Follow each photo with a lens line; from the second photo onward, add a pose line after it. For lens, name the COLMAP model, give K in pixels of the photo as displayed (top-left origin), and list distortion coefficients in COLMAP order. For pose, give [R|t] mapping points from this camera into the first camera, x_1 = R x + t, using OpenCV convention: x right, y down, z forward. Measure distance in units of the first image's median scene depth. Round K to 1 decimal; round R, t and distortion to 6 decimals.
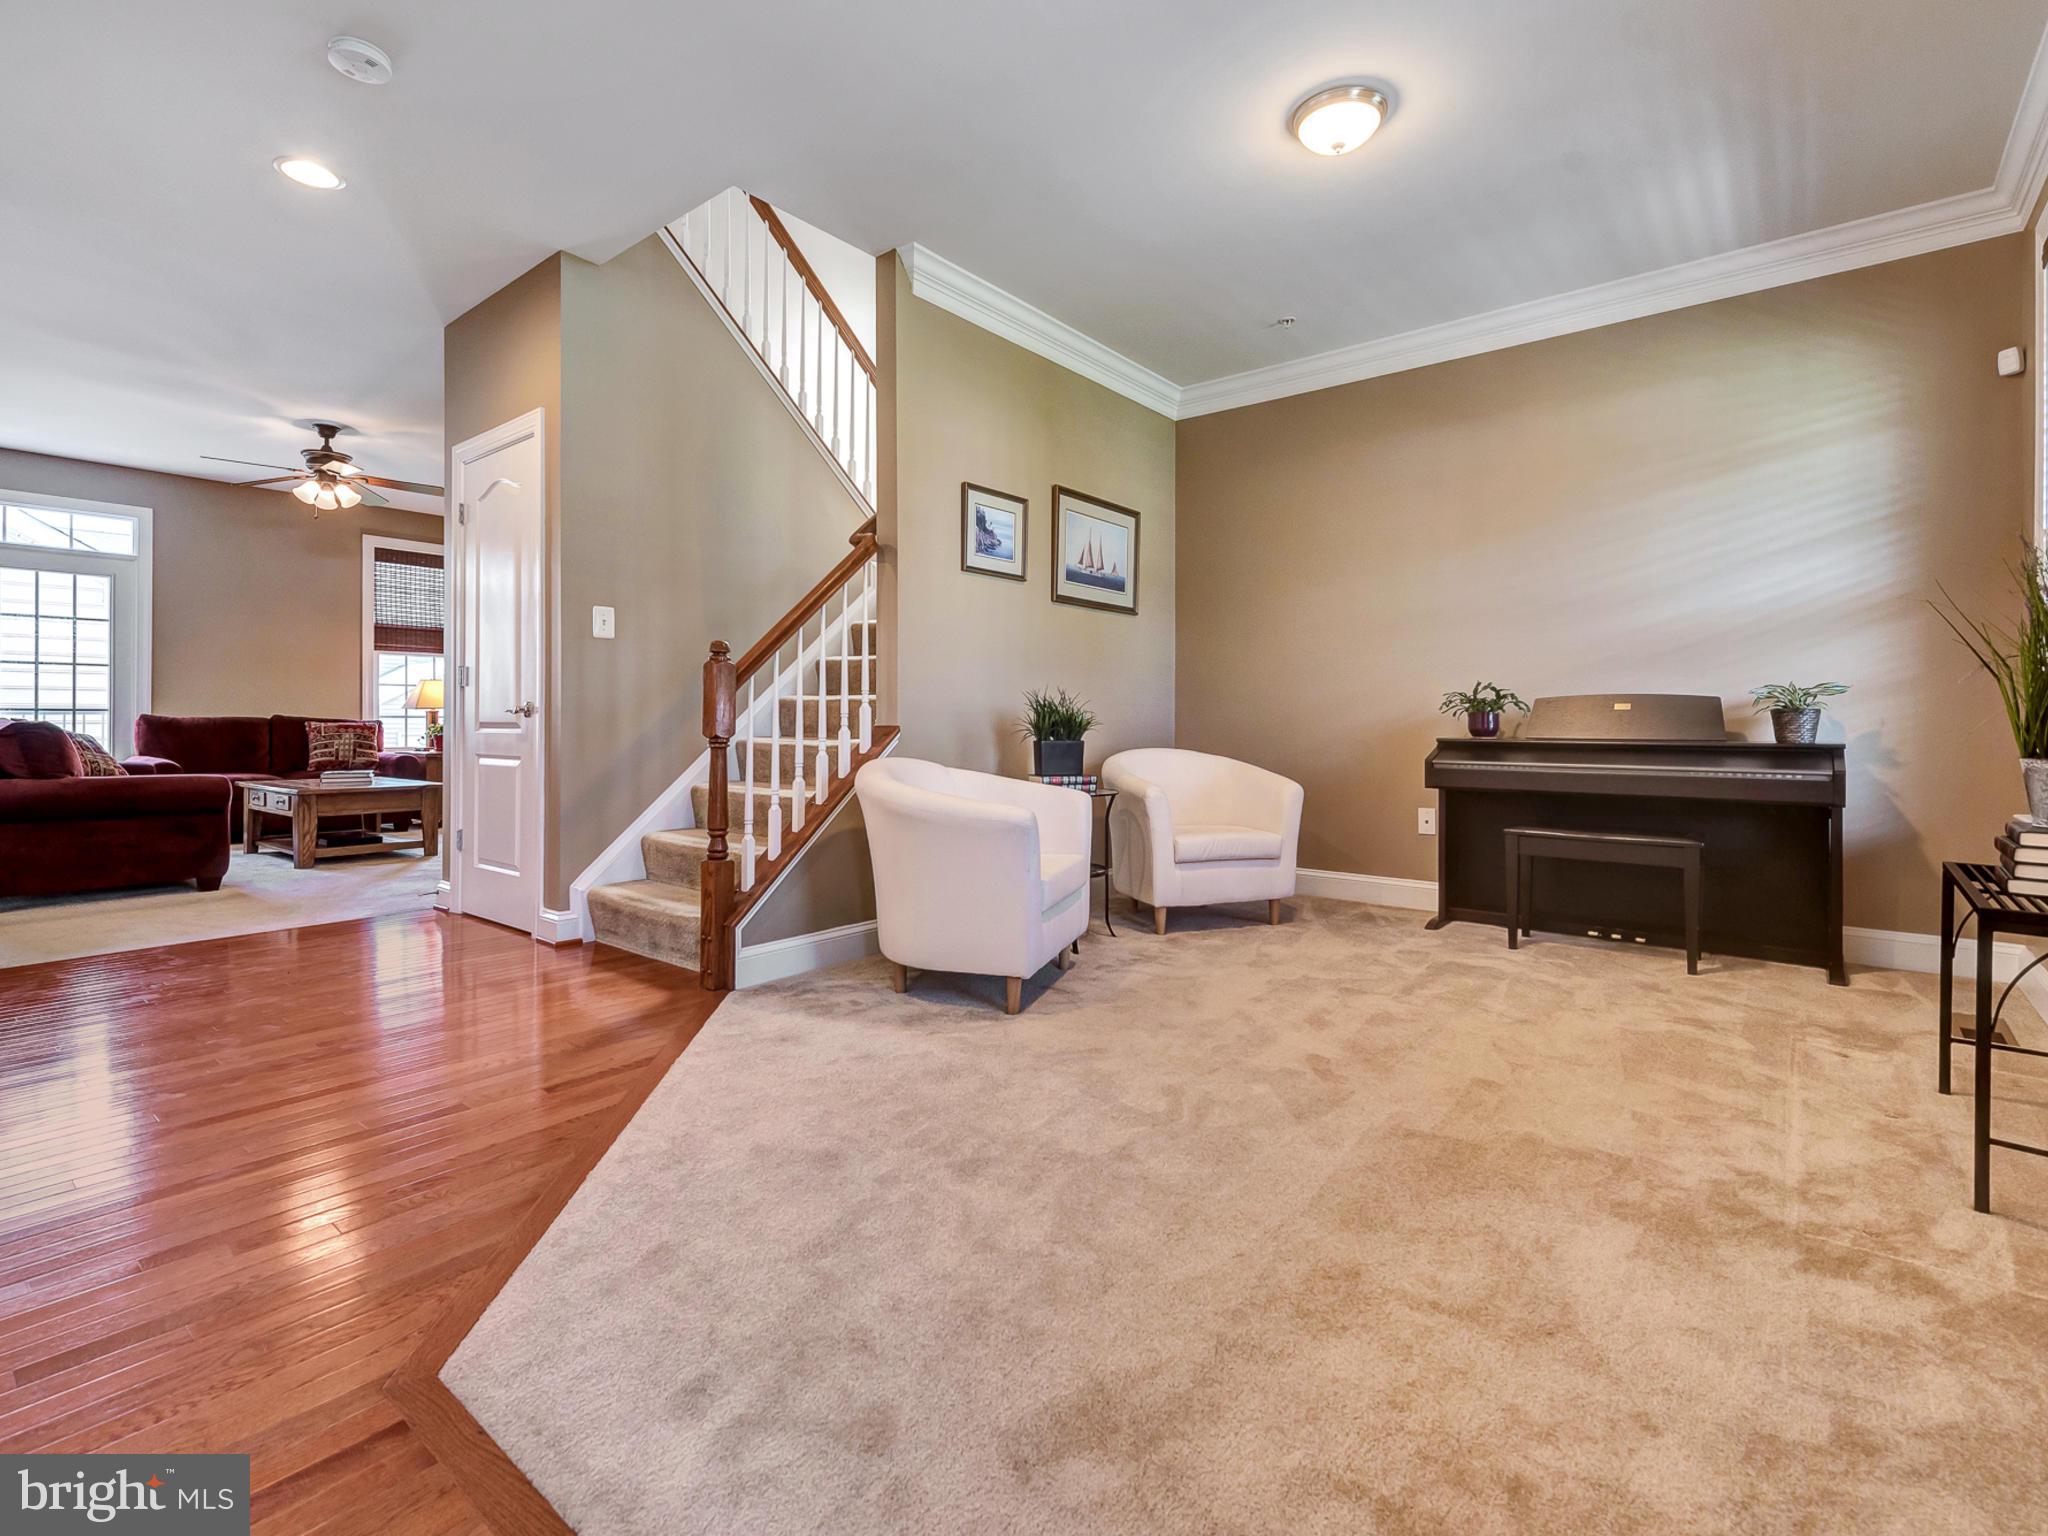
lens RADIAL K [[963.2, 0, 1028.0], [0, 963.2, 740.5], [0, 0, 1]] dist [0.013444, -0.000944]
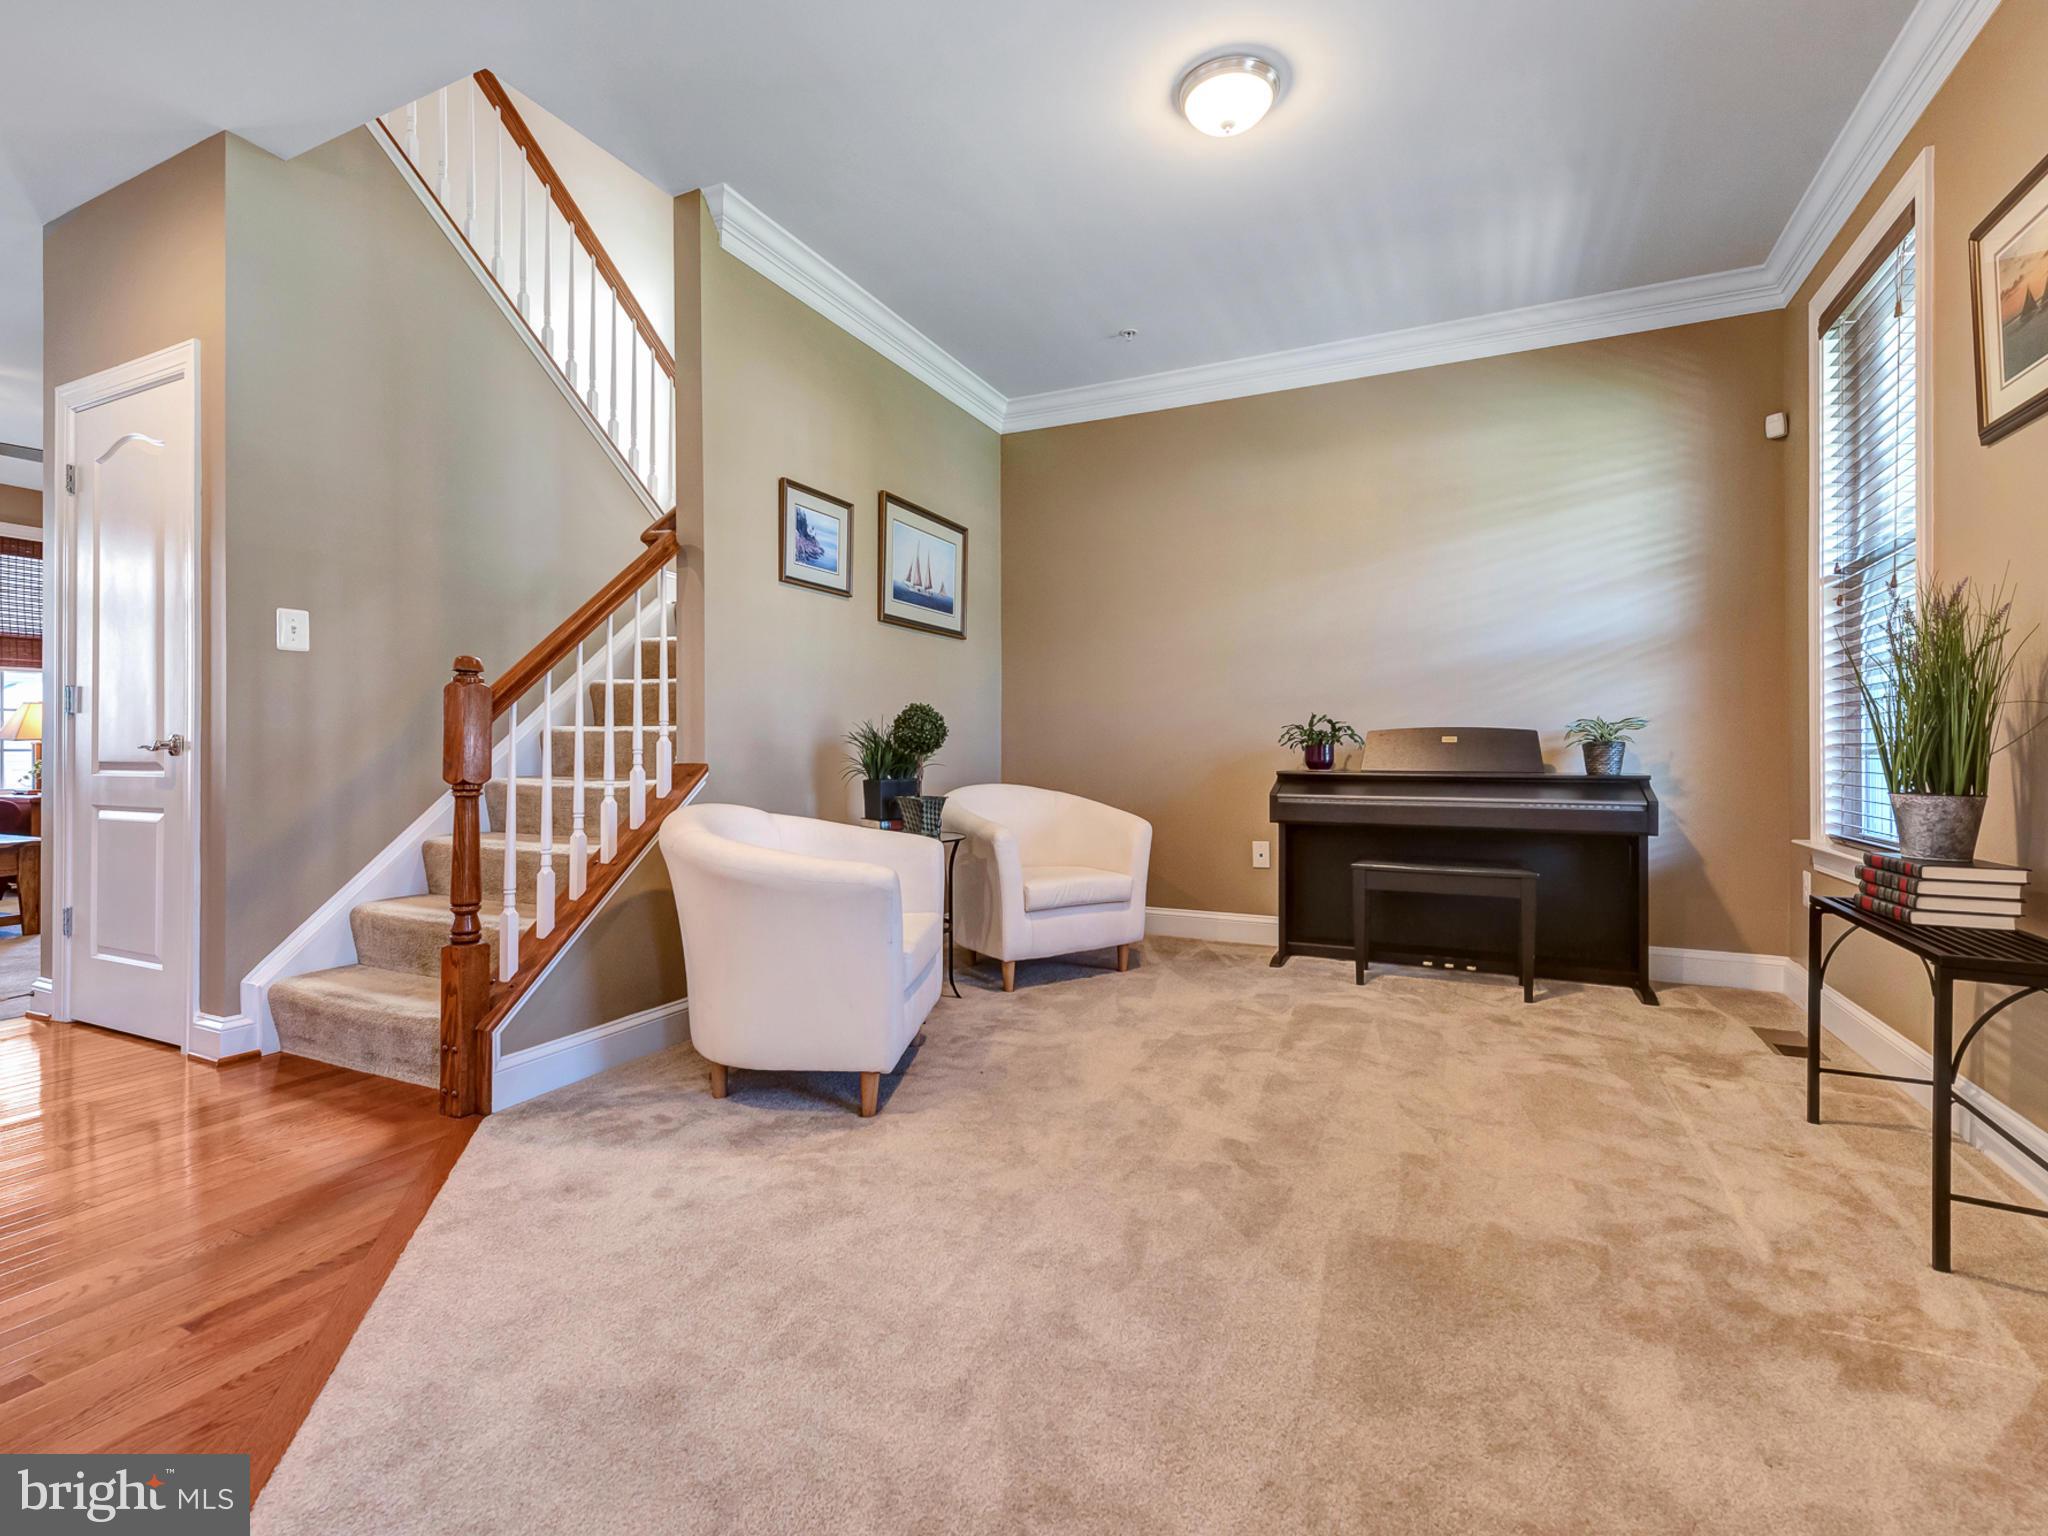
lens RADIAL K [[933.3, 0, 1021.7], [0, 933.3, 757.4], [0, 0, 1]] dist [0.020028, -0.008874]
pose [[0.971314, -0.005918, 0.237726, -0.059064], [0.008067, 0.999935, -0.008067, -0.011485], [-0.237663, 0.009753, 0.971299, 0.144906]]
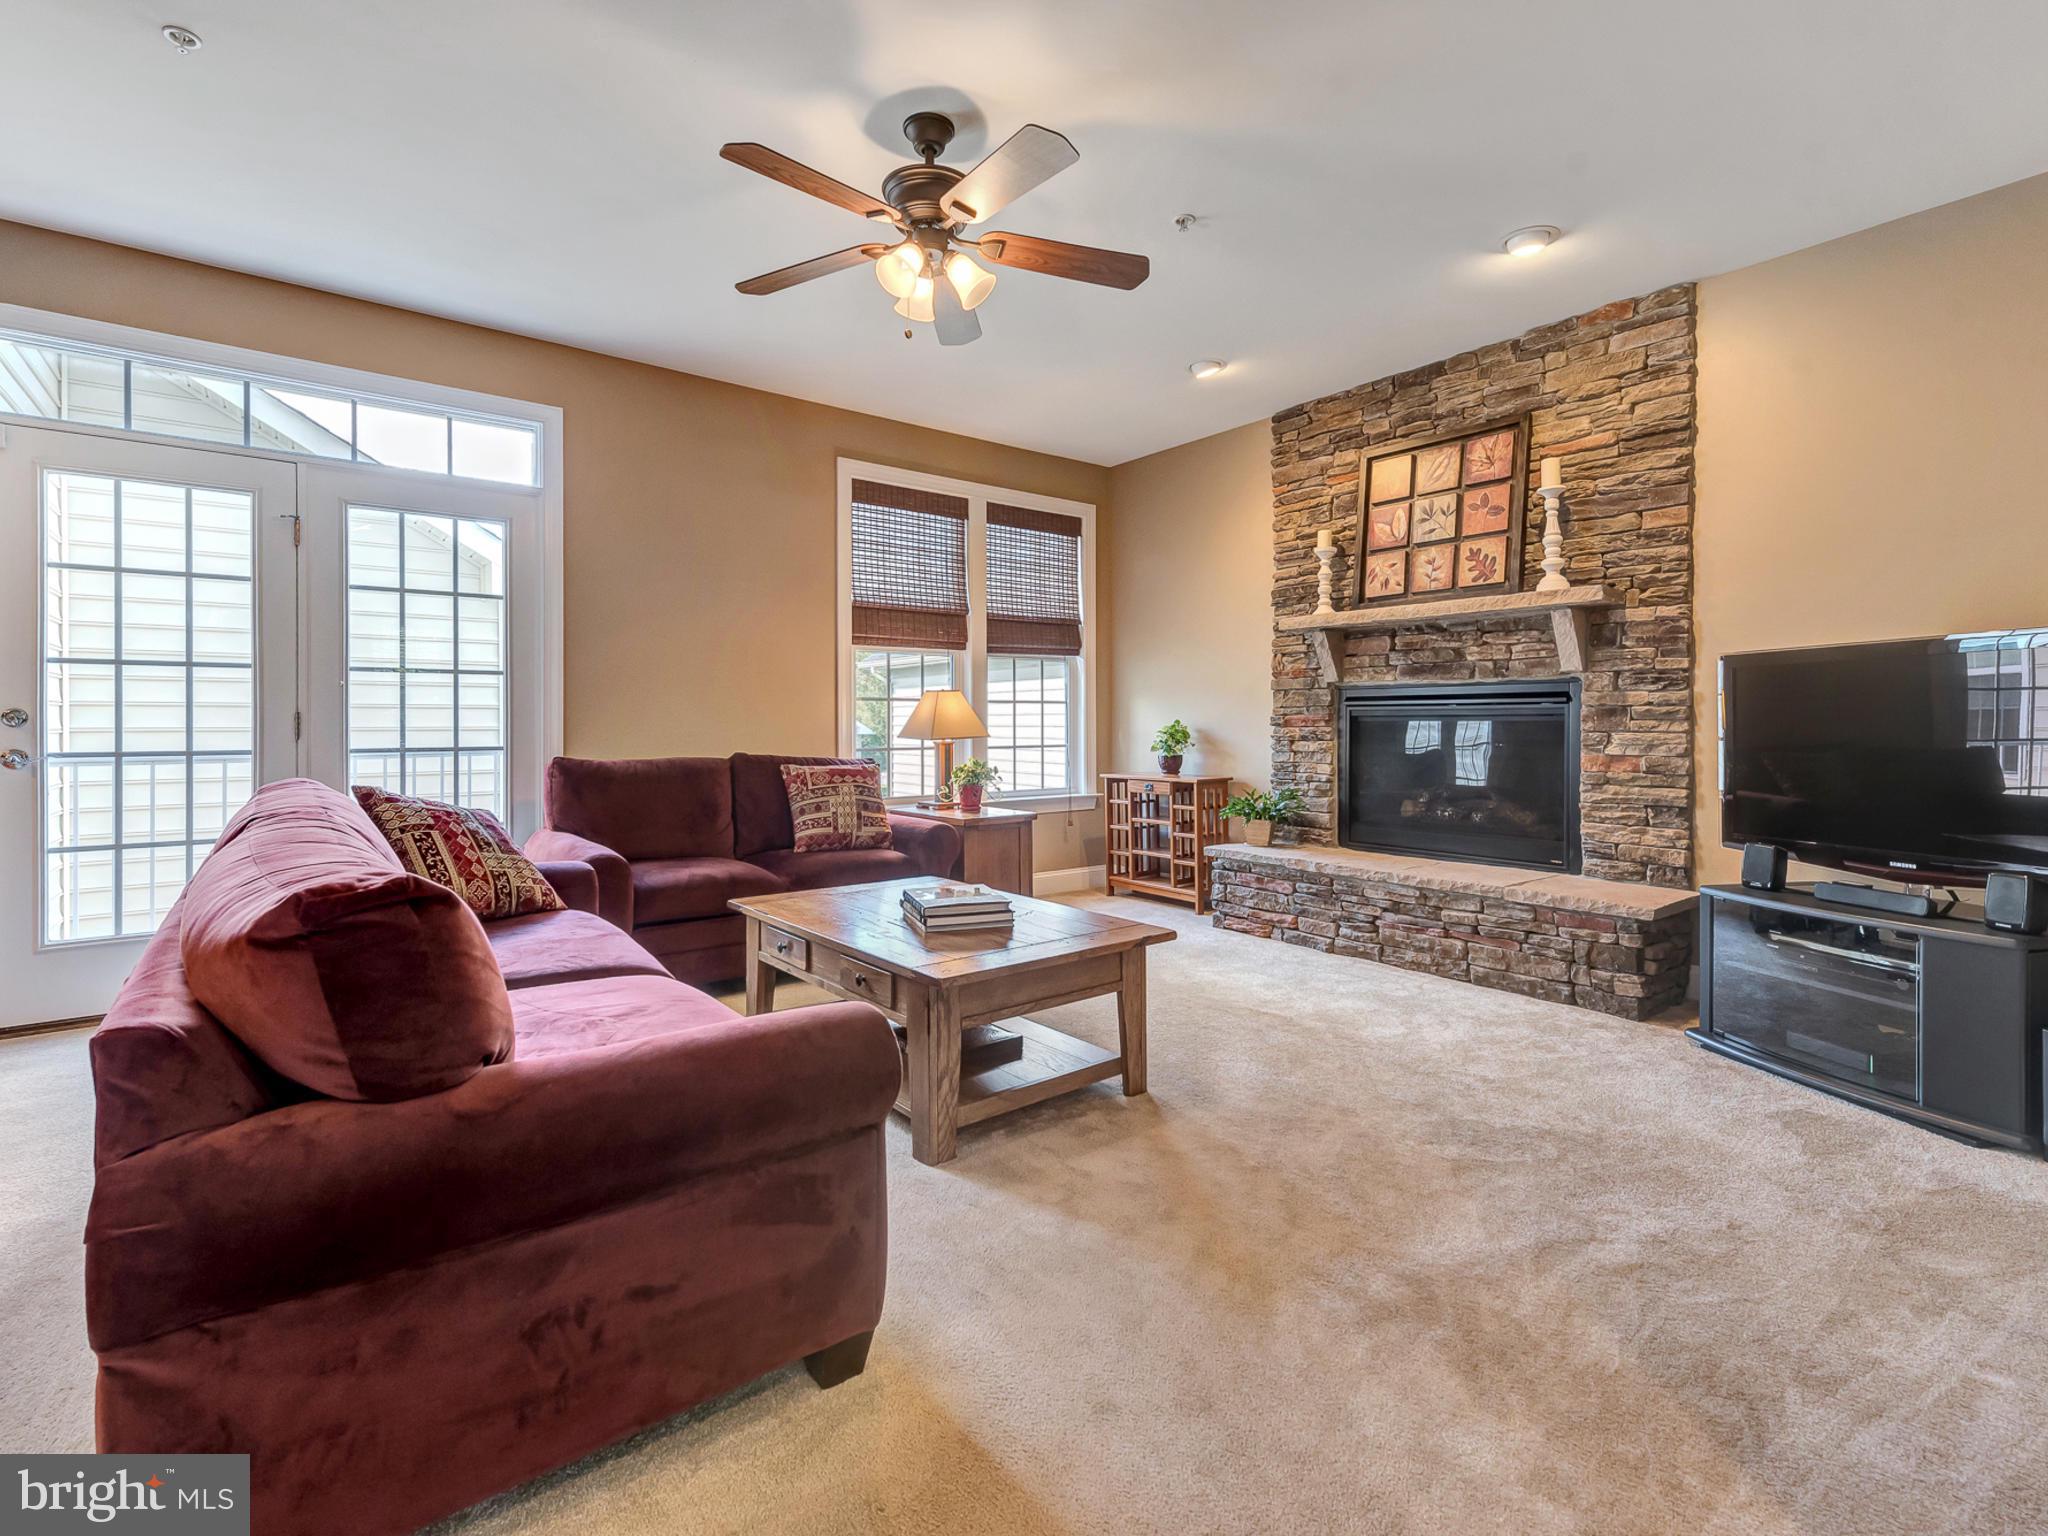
lens RADIAL K [[933.3, 0, 1021.7], [0, 933.3, 757.4], [0, 0, 1]] dist [0.020028, -0.008874]
pose [[0.975794, 0.005726, -0.218615, -0.866636], [-0.002352, 0.999874, 0.015688, -0.059835], [0.218678, -0.014794, 0.975685, 0.866377]]
